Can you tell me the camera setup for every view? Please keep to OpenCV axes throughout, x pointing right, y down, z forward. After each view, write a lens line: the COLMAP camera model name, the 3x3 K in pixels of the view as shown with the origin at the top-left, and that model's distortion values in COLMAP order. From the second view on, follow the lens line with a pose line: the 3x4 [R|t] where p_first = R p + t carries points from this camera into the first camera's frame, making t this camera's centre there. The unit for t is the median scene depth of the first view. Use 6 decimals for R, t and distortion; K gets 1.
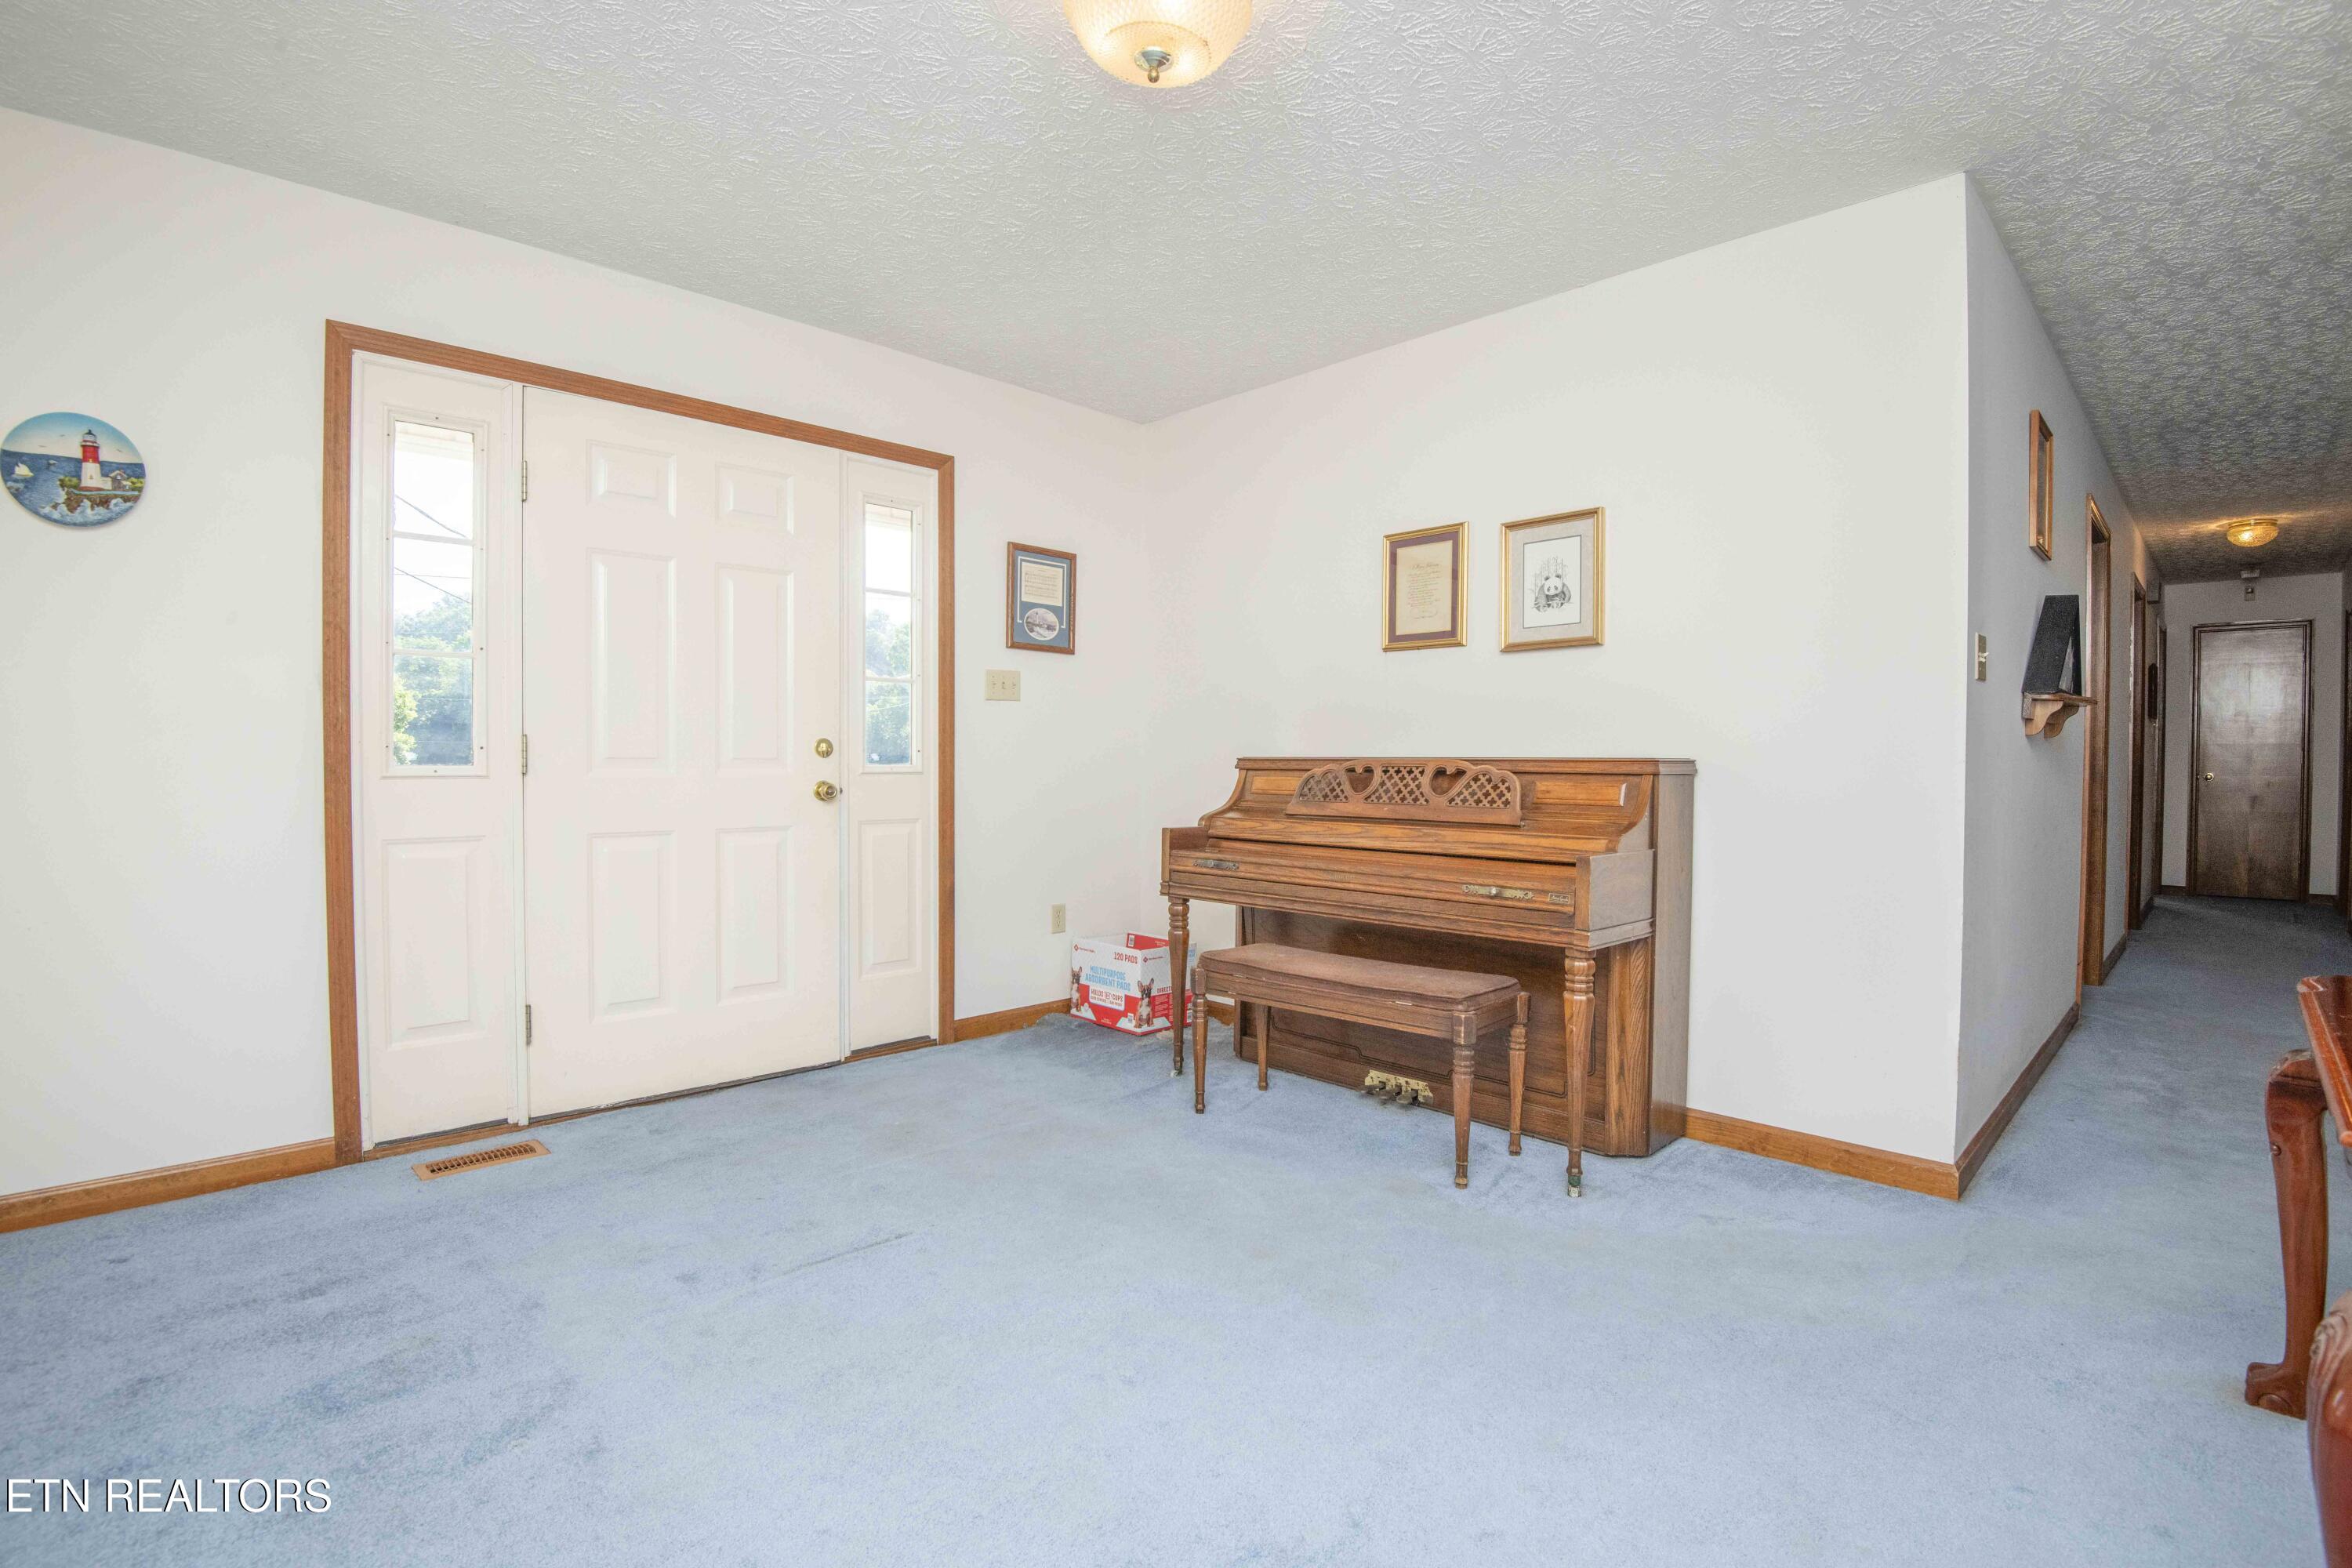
lens RADIAL K [[1068.4, 0, 1190.0], [0, 1068.4, 790.5], [0, 0, 1]] dist [-0.026295, -0.000211]
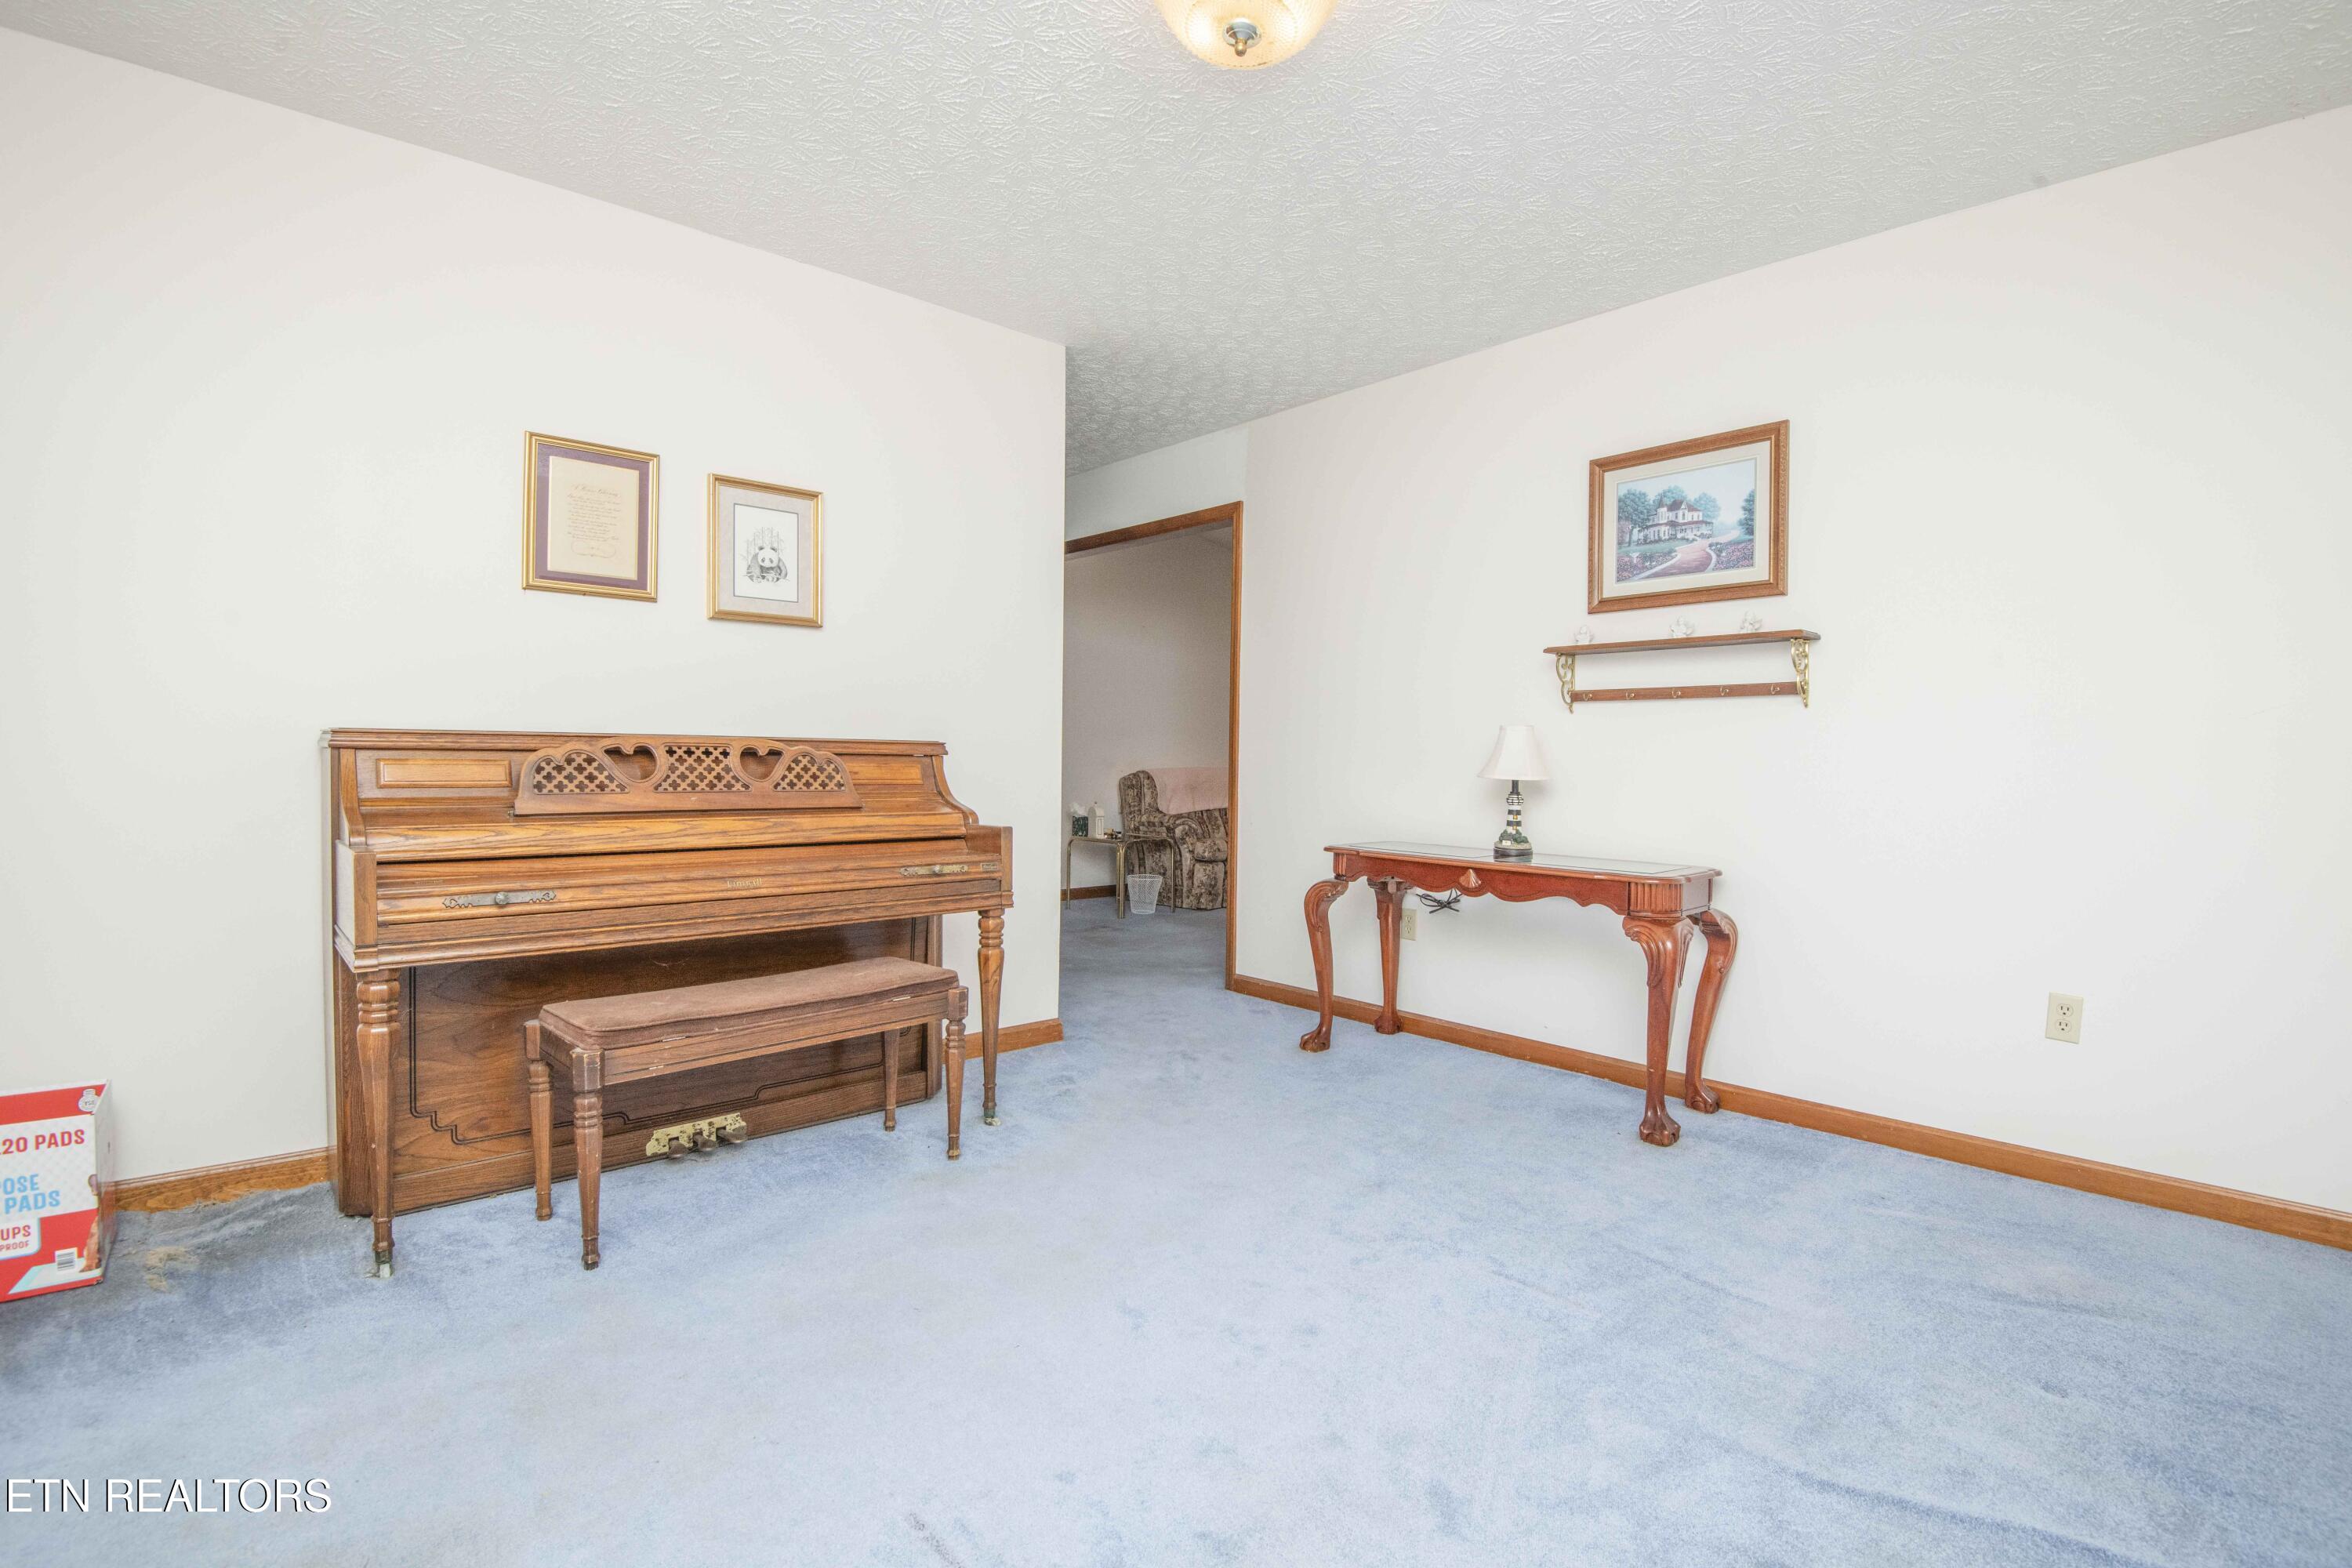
lens RADIAL K [[1088.2, 0, 1176.0], [0, 1088.2, 784.0], [0, 0, 1]] dist [-0.016980, -0.014322]
pose [[0.057609, -0.030257, 0.997881, -0.642719], [0.013844, 0.999469, 0.029506, -0.013655], [-0.998243, 0.012115, 0.057997, 0.607317]]
